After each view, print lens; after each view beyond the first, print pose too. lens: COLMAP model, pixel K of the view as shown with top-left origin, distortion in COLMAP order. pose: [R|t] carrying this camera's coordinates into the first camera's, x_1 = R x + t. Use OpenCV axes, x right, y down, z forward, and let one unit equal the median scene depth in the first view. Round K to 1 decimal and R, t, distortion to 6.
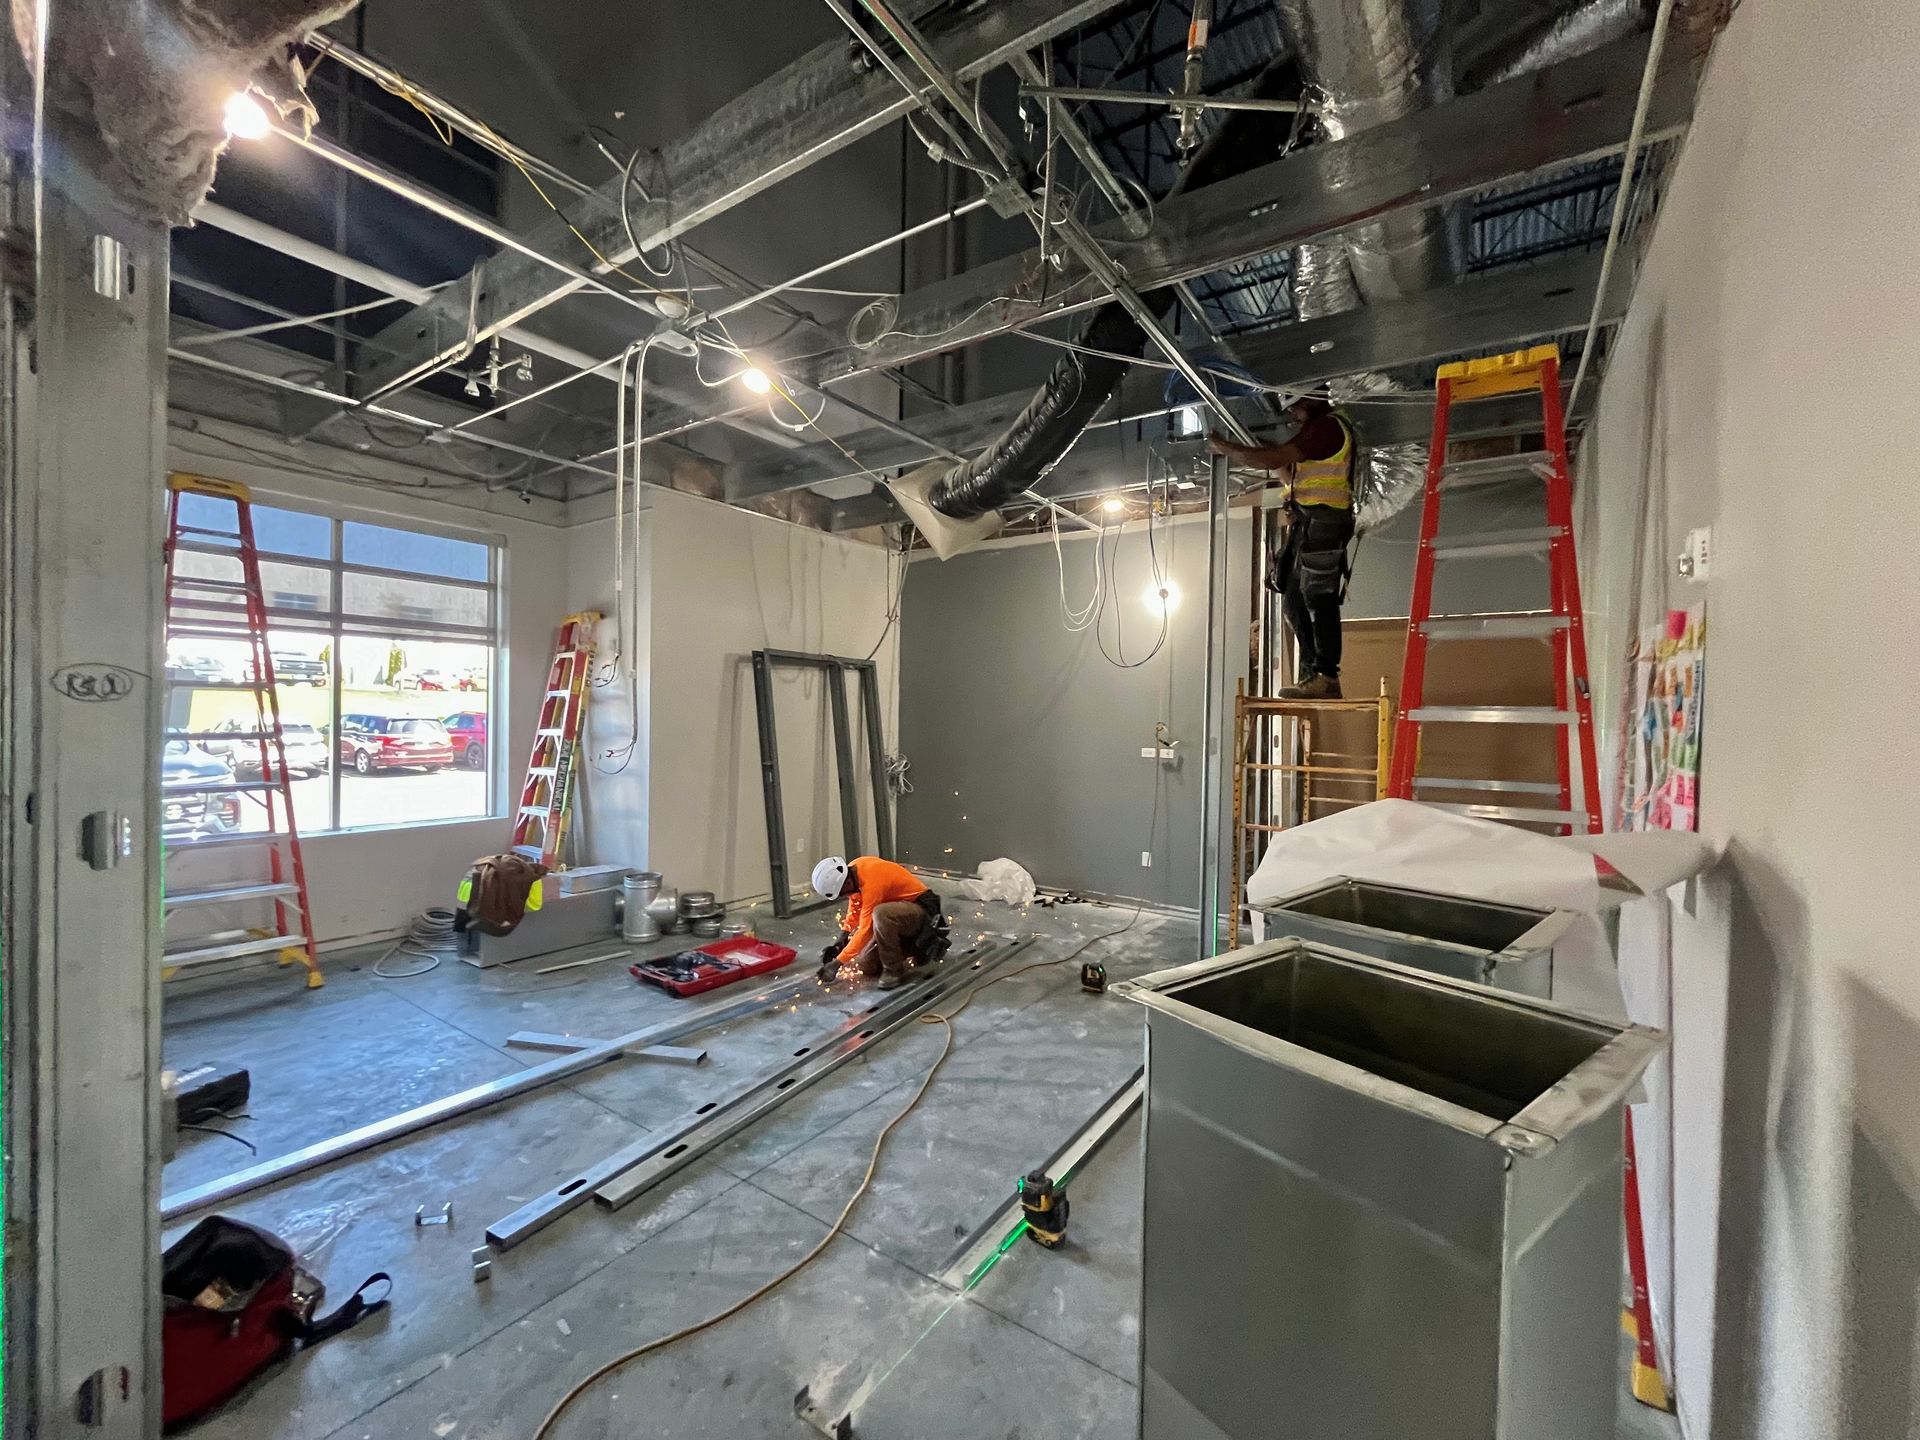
lens RADIAL K [[787.7, 0, 961.2], [0, 787.7, 716.0], [0, 0, 1]] dist [-0.003313, 0.001158]
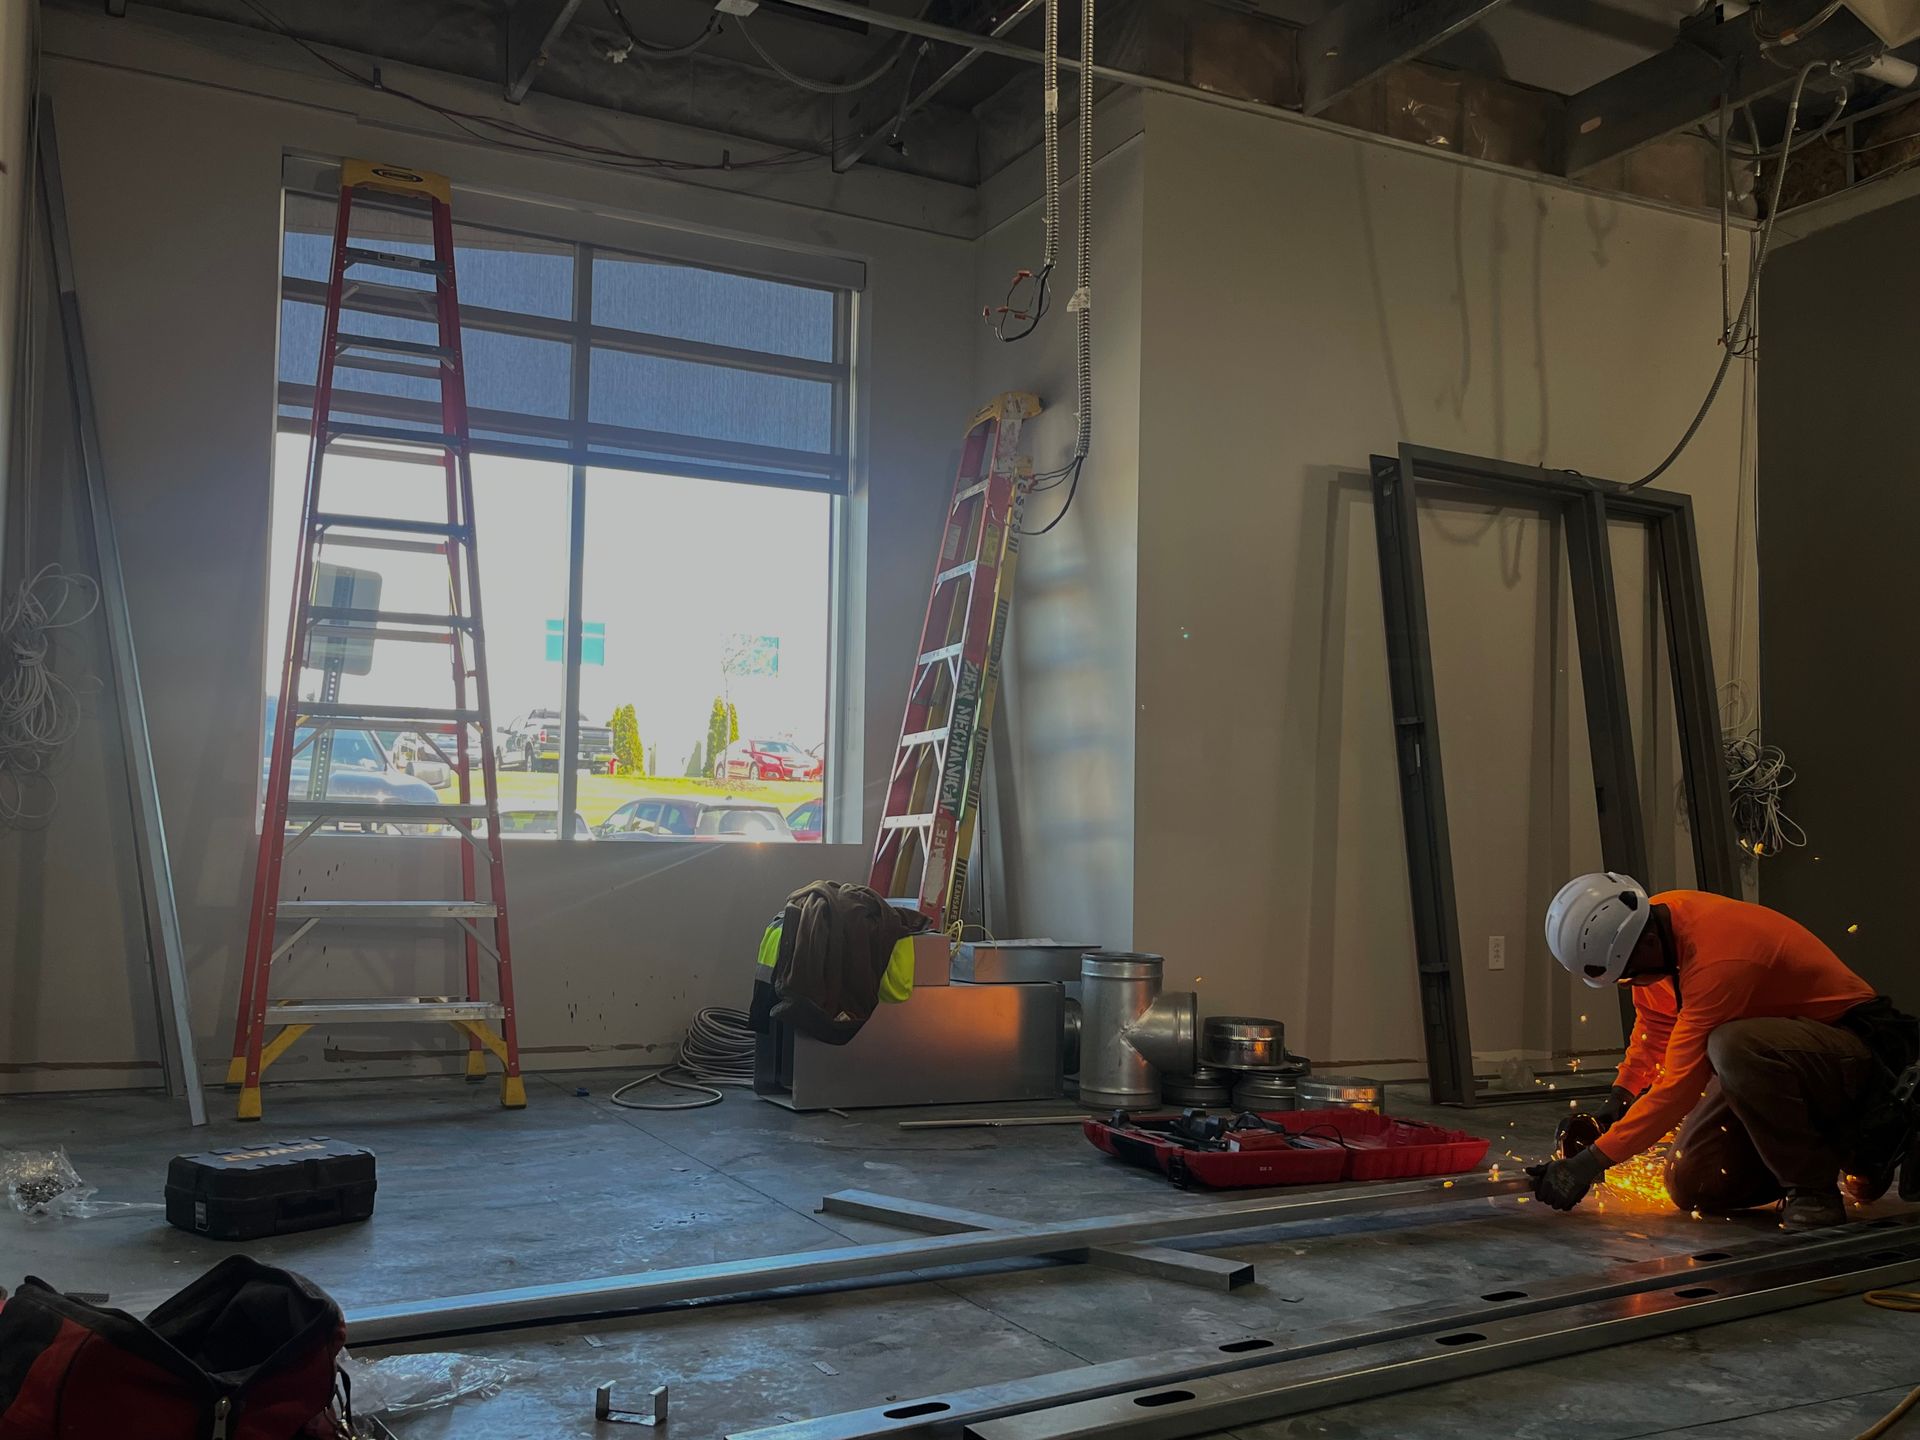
lens RADIAL K [[1788.0, 0, 957.9], [0, 1788.0, 721.2], [0, 0, 1]] dist [0.029304, 0.000000]
pose [[0.881293, -0.027176, -0.471789, -0.016311], [-0.009308, 0.997153, -0.074825, 0.142884], [0.472479, 0.070334, 0.878531, 0.082675]]
